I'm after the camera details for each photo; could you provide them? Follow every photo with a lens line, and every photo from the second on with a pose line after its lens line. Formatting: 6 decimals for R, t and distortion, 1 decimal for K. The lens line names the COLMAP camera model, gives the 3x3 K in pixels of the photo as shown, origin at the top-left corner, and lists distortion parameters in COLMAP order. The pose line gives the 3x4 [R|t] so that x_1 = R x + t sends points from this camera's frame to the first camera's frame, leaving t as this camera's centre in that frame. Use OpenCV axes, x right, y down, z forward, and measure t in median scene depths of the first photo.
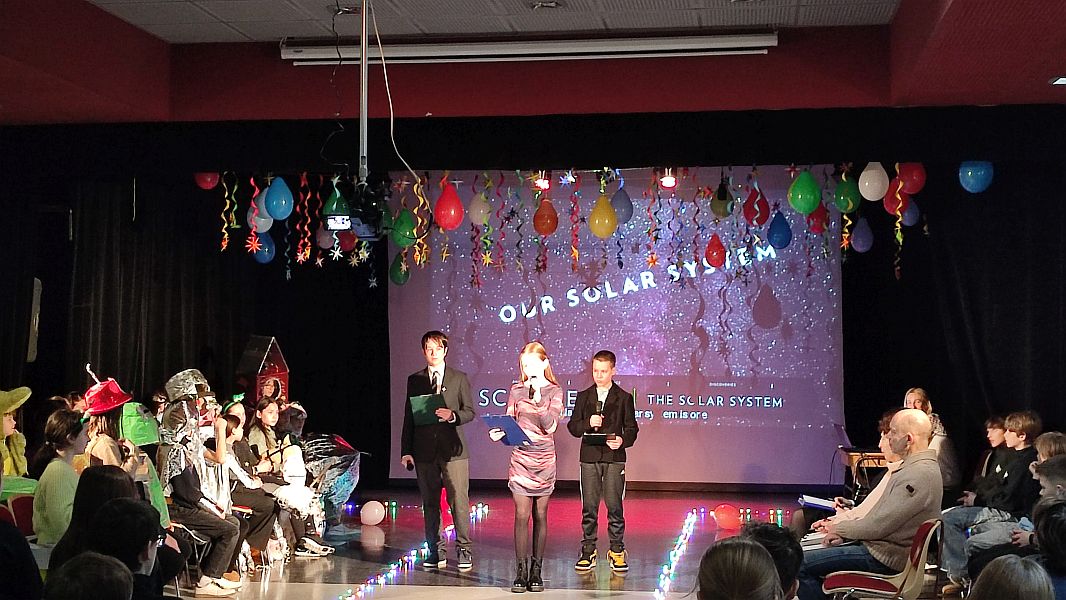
lens RADIAL K [[1526.5, 0, 516.0], [0, 1526.5, 297.3], [0, 0, 1]] dist [0.024448, -0.047358]
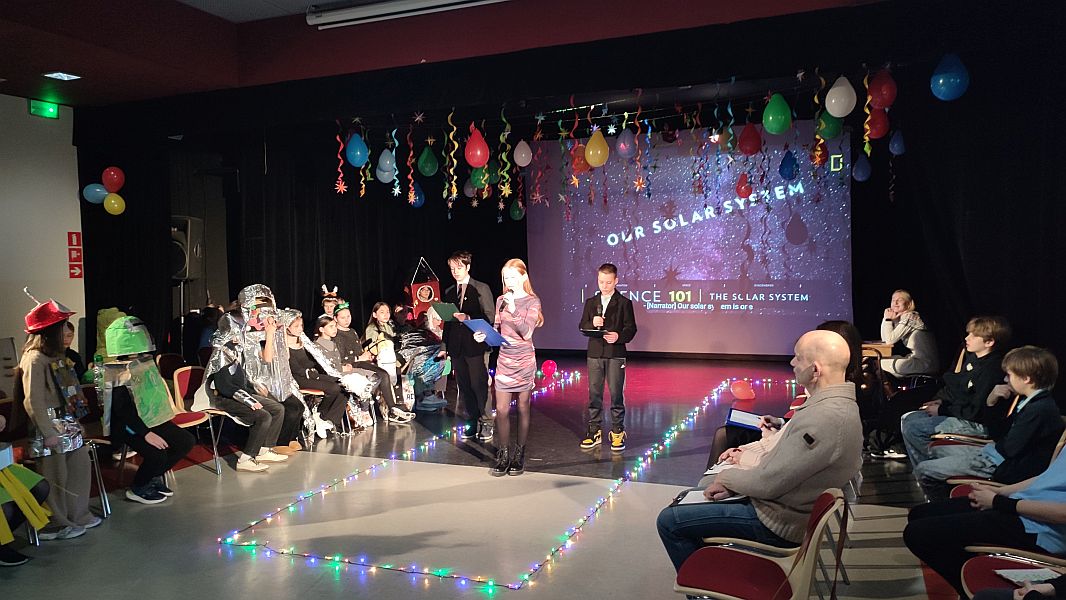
lens RADIAL K [[765.5, 0, 528.7], [0, 765.5, 299.0], [0, 0, 1]] dist [0.011643, -0.004310]
pose [[0.971086, -0.009631, -0.238534, 0.139052], [0.028329, 0.996775, 0.075081, 0.015879], [0.237041, -0.079668, 0.968227, 0.395699]]
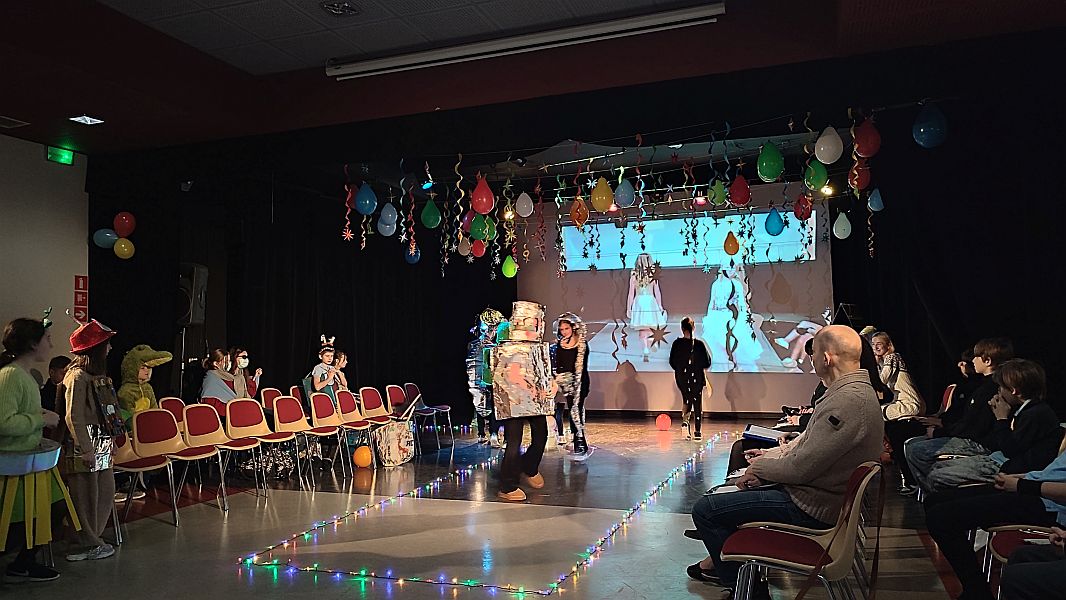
lens RADIAL K [[765.5, 0, 528.7], [0, 765.5, 299.0], [0, 0, 1]] dist [0.011643, -0.004310]
pose [[0.978783, -0.031053, -0.202534, 0.118175], [0.025936, 0.999275, -0.027868, 0.044723], [0.203252, 0.022024, 0.978879, 0.374286]]
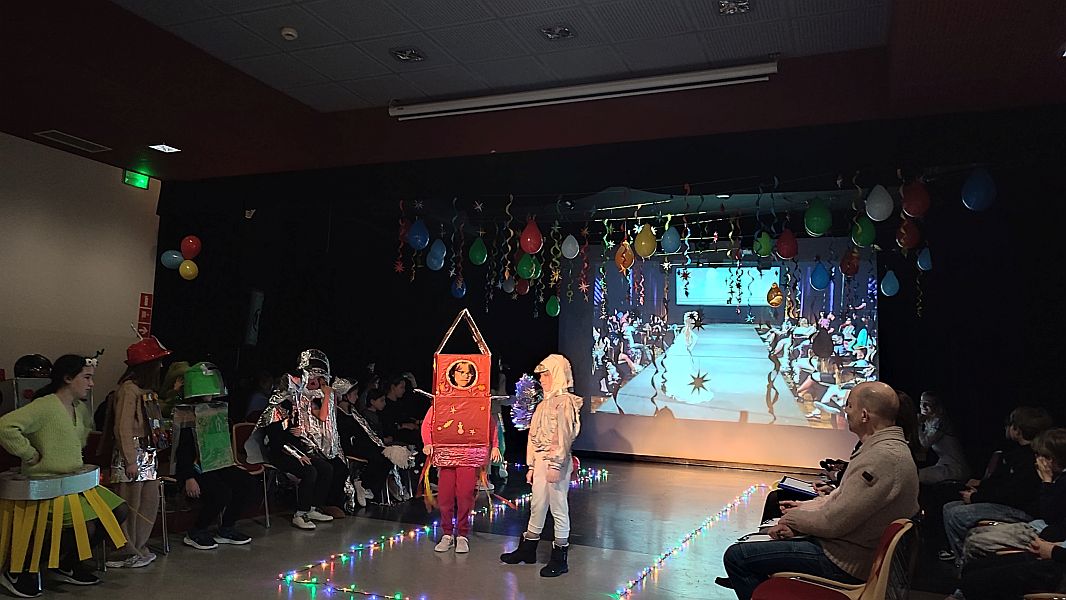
lens RADIAL K [[765.5, 0, 528.7], [0, 765.5, 299.0], [0, 0, 1]] dist [0.011643, -0.004310]
pose [[0.967205, 0.009918, -0.253804, 0.118724], [-0.030659, 0.996490, -0.077893, 0.044637], [0.252141, 0.083120, 0.964114, 0.360974]]
